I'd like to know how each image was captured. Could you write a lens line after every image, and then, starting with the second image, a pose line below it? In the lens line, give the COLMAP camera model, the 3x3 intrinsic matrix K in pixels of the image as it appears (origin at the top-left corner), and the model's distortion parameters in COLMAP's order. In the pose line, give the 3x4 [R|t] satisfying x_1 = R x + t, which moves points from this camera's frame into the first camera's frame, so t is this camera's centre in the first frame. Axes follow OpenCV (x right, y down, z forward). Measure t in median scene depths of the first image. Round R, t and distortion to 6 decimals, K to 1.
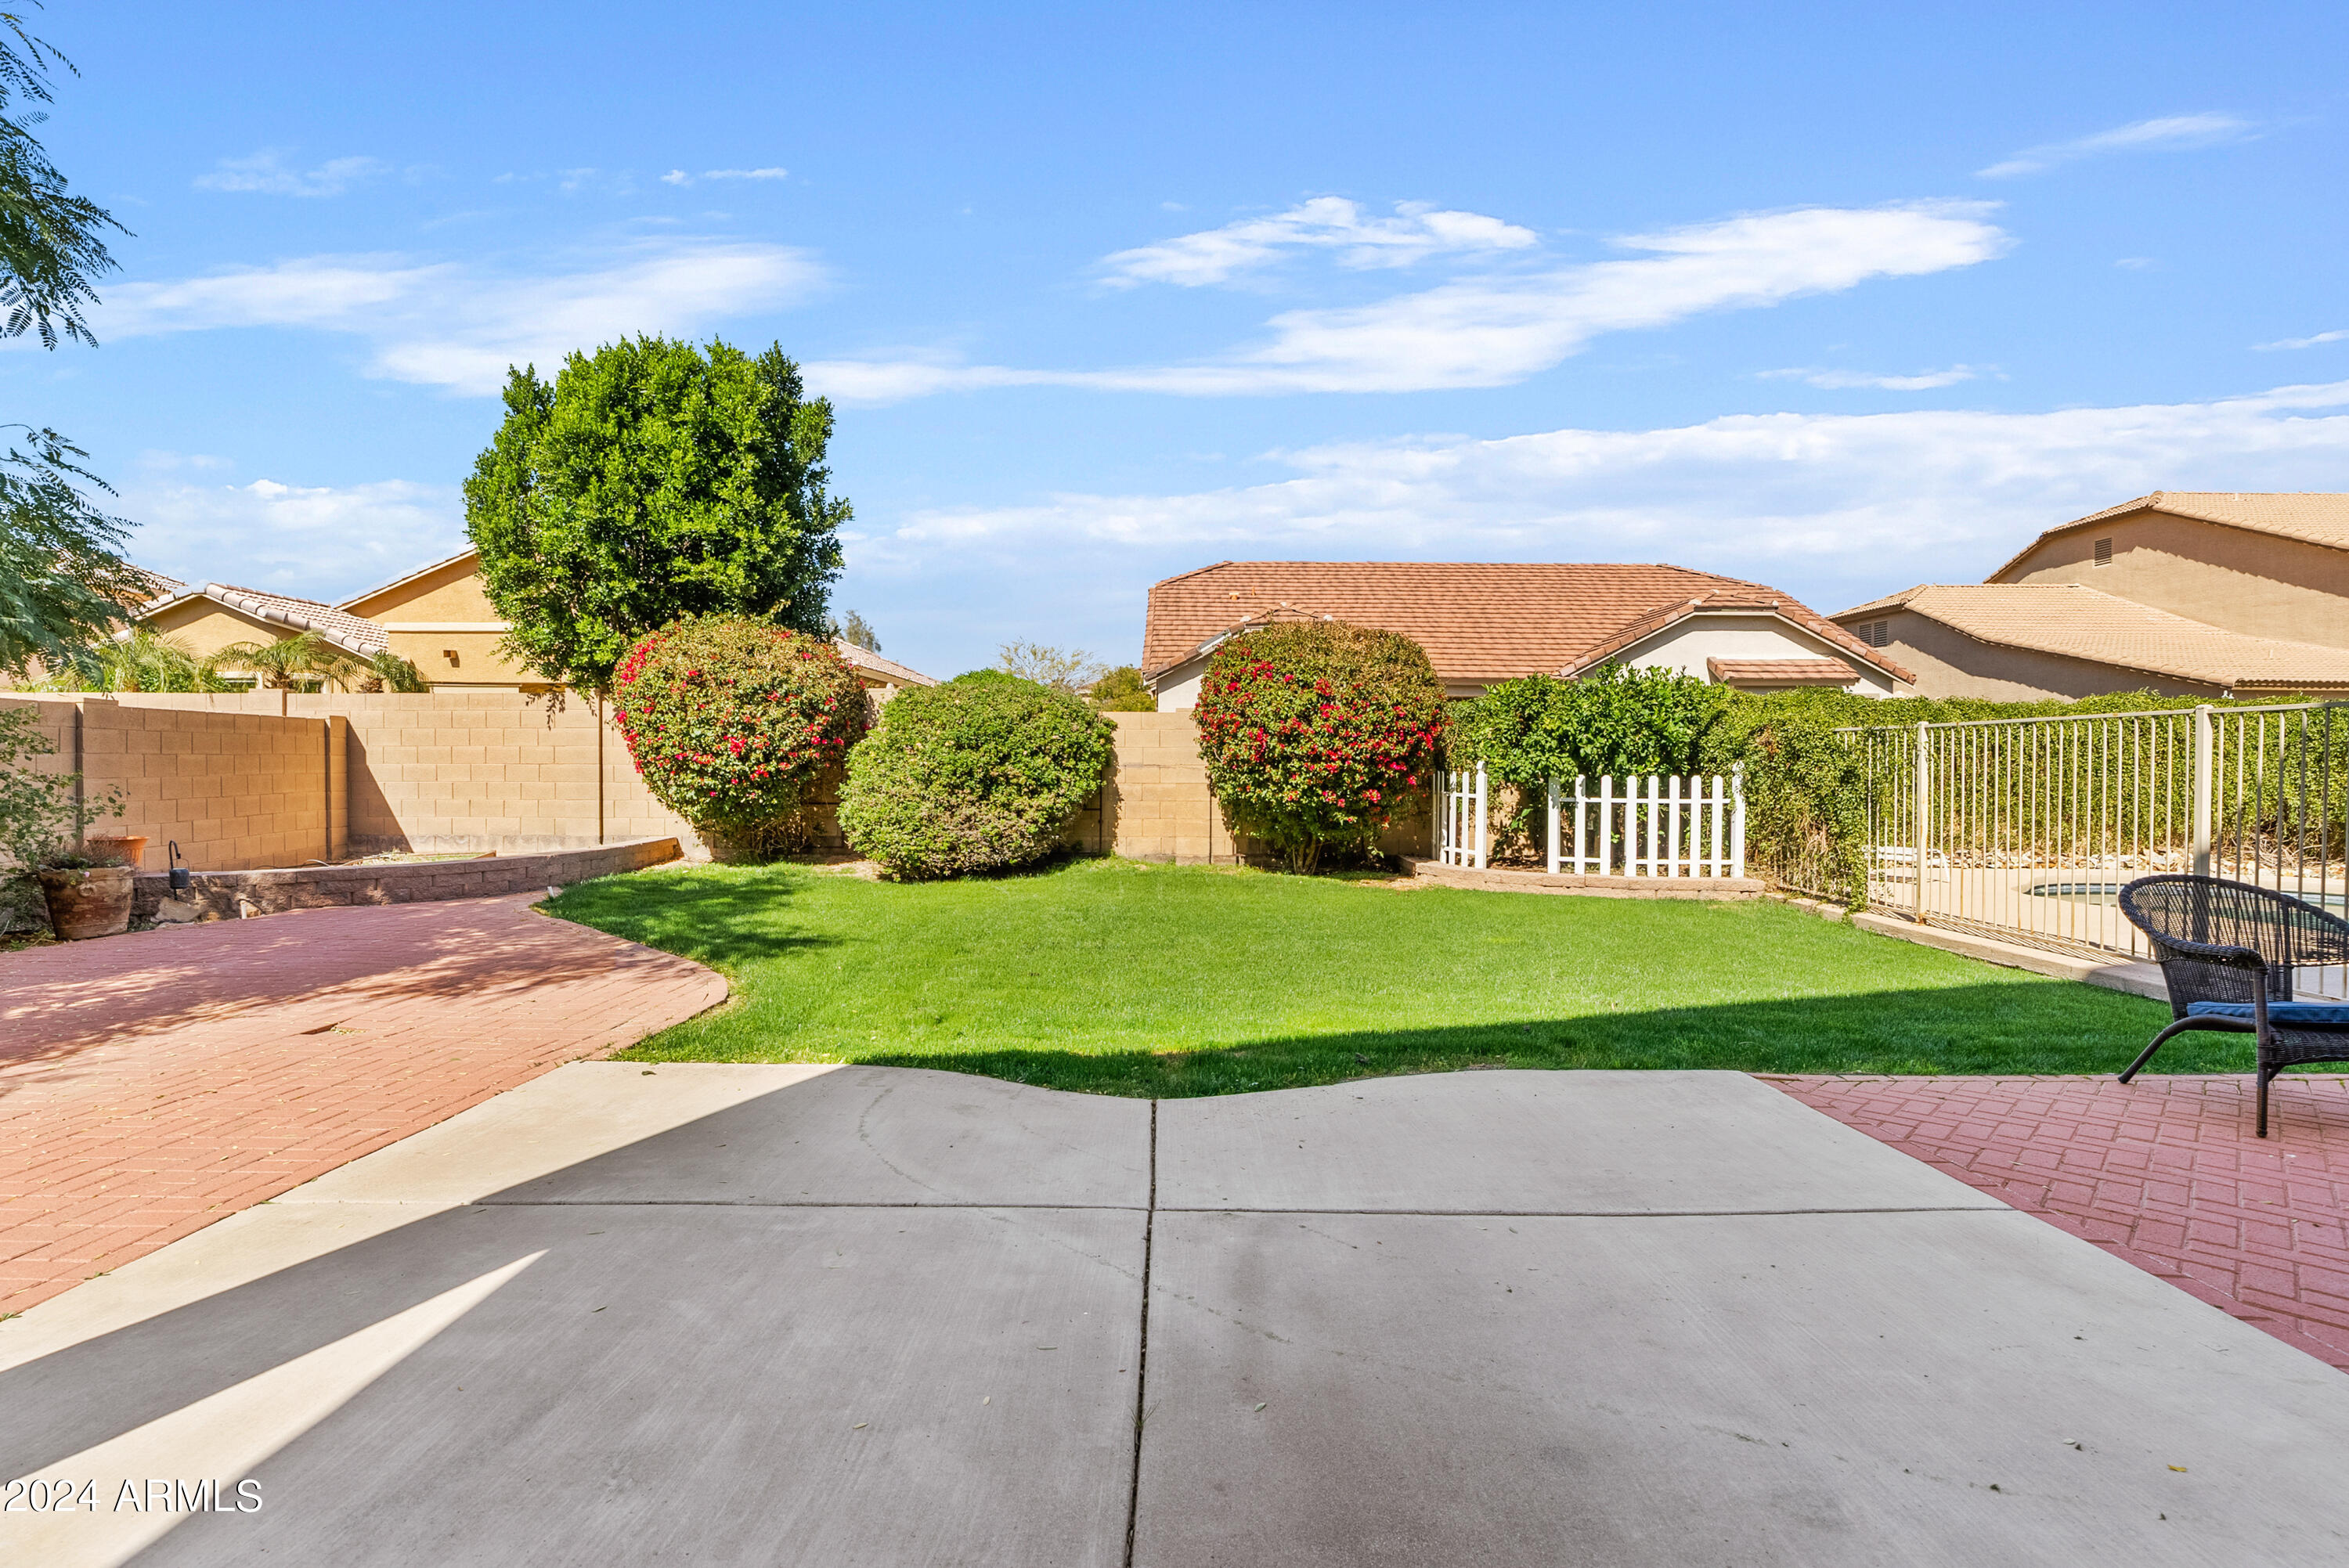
lens RADIAL K [[1078.3, 0, 1169.0], [0, 1078.3, 774.6], [0, 0, 1]] dist [-0.003271, -0.000111]
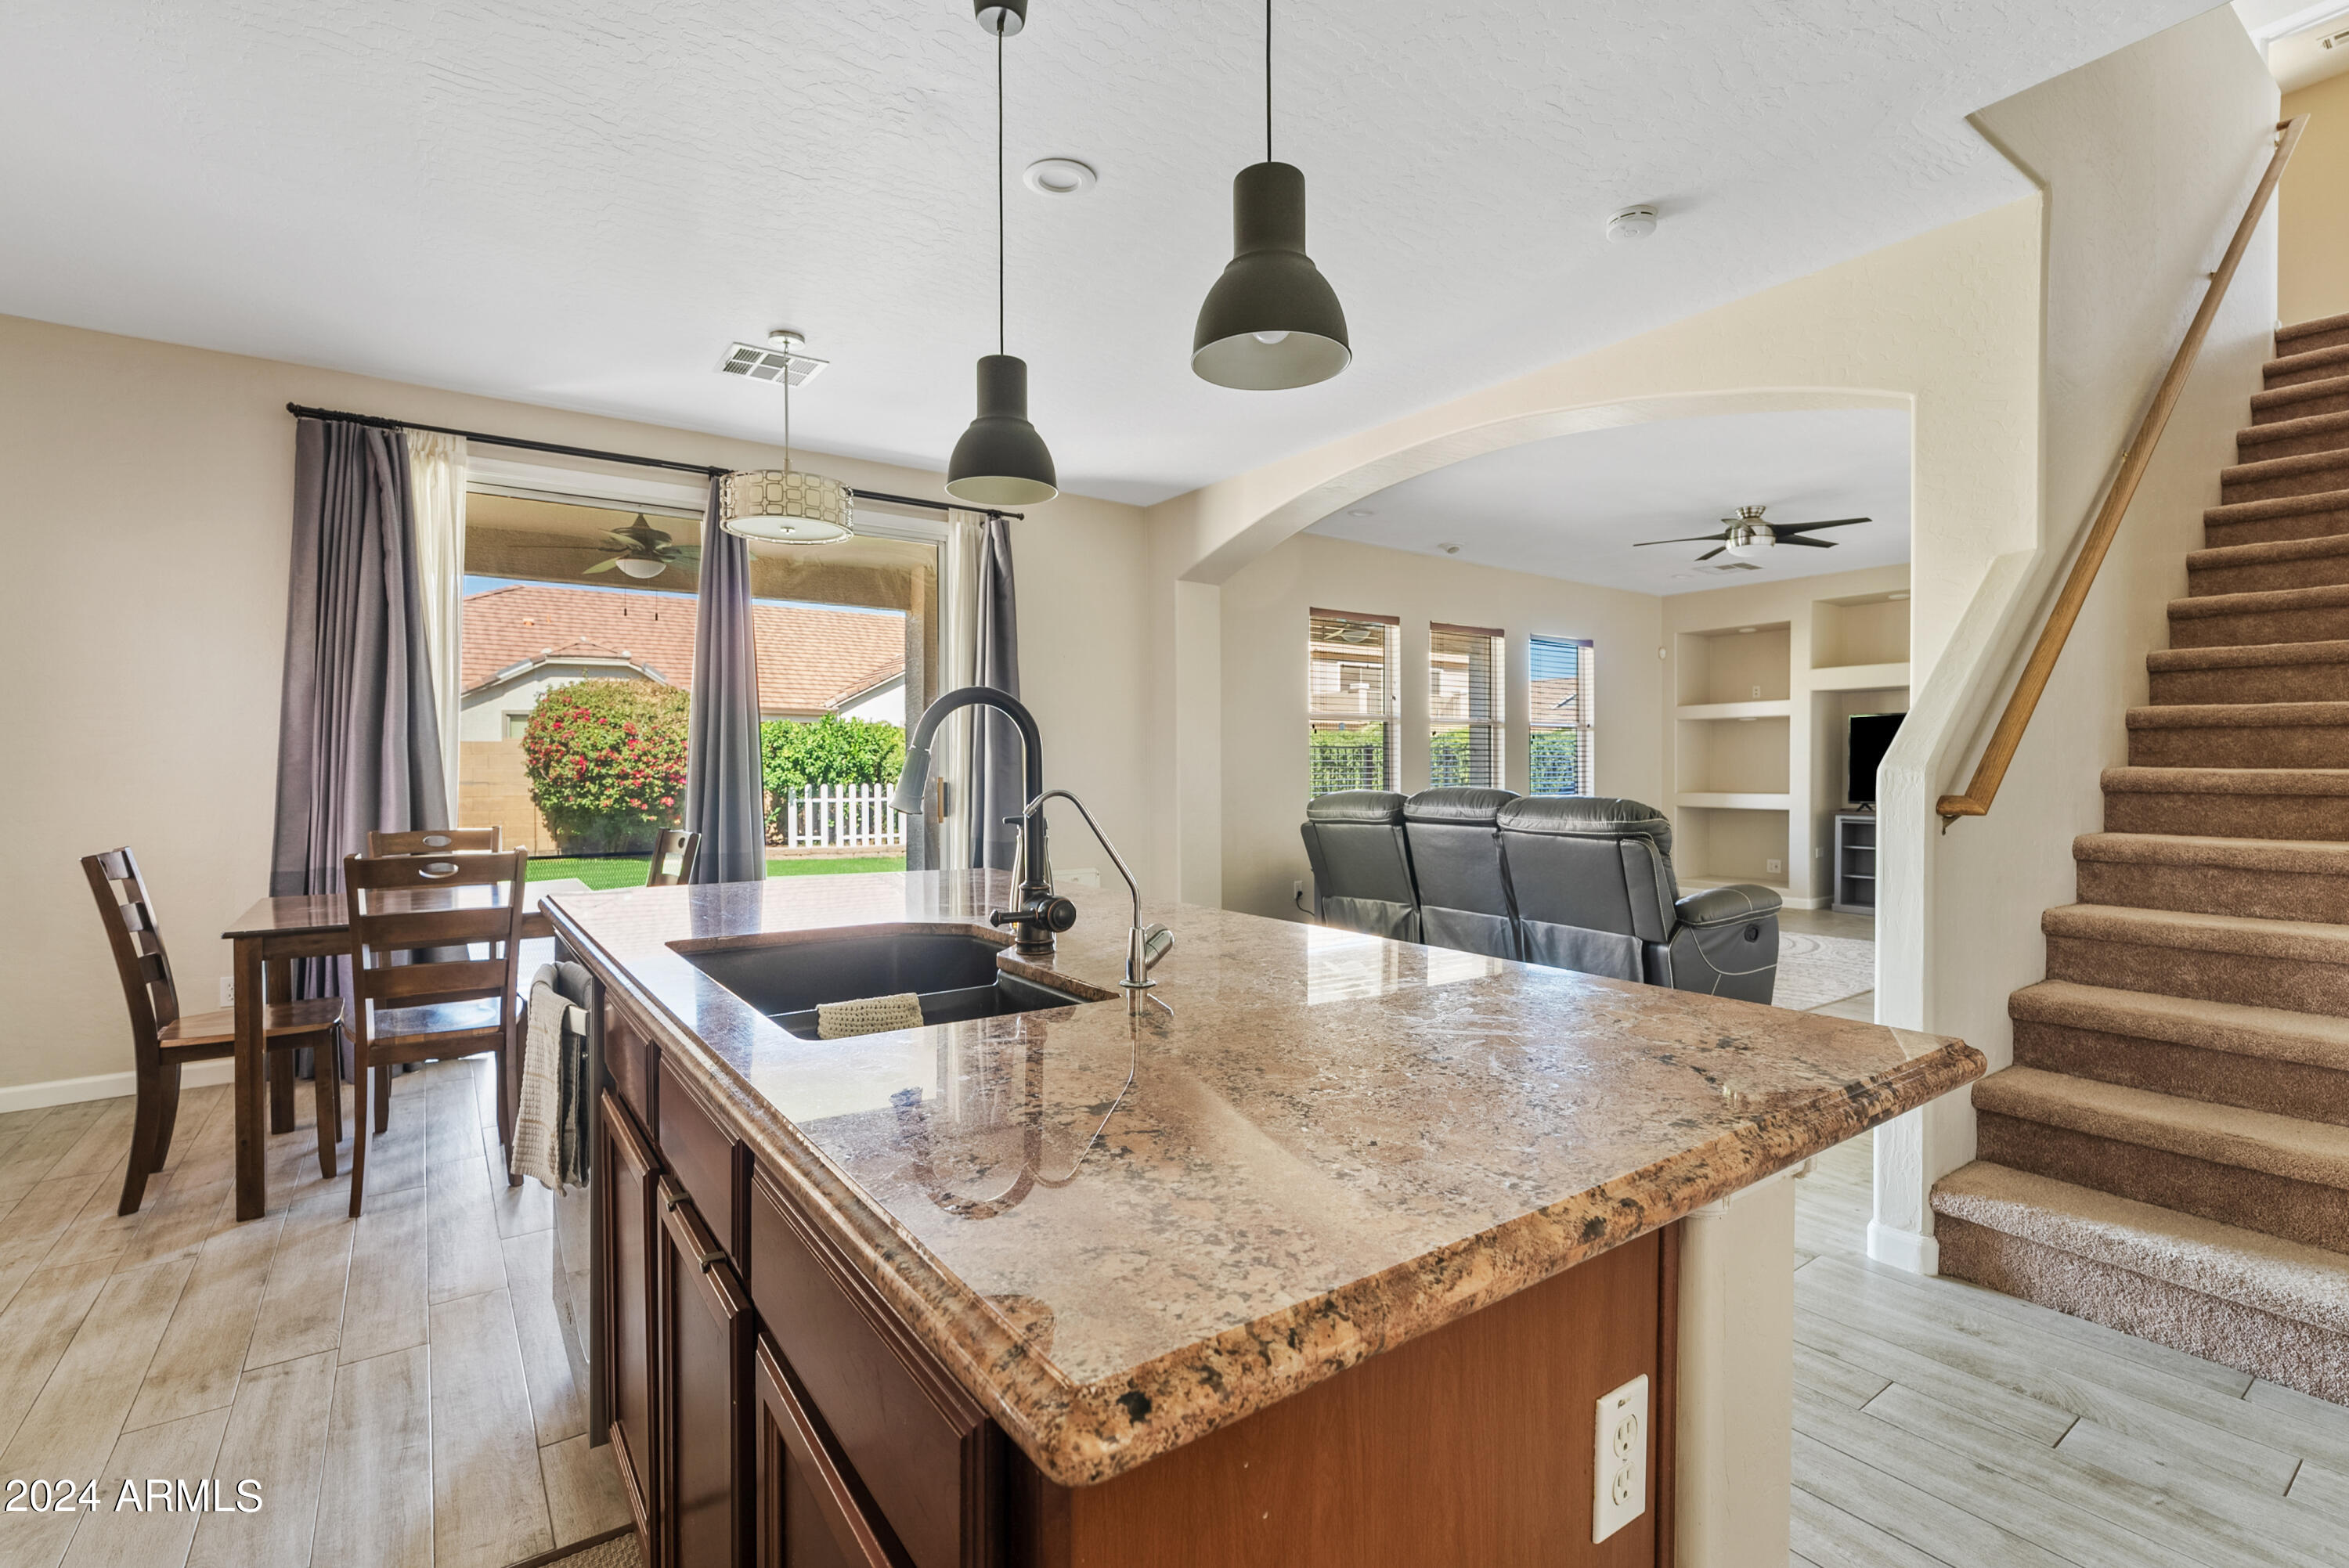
lens RADIAL K [[1078.3, 0, 1170.6], [0, 1078.3, 783.2], [0, 0, 1]] dist [-0.003271, -0.000111]
pose [[0.814884, -0.017347, 0.579364, -0.106402], [0.015671, 0.999846, 0.007895, -0.006325], [-0.579412, 0.002646, 0.815031, -0.613777]]
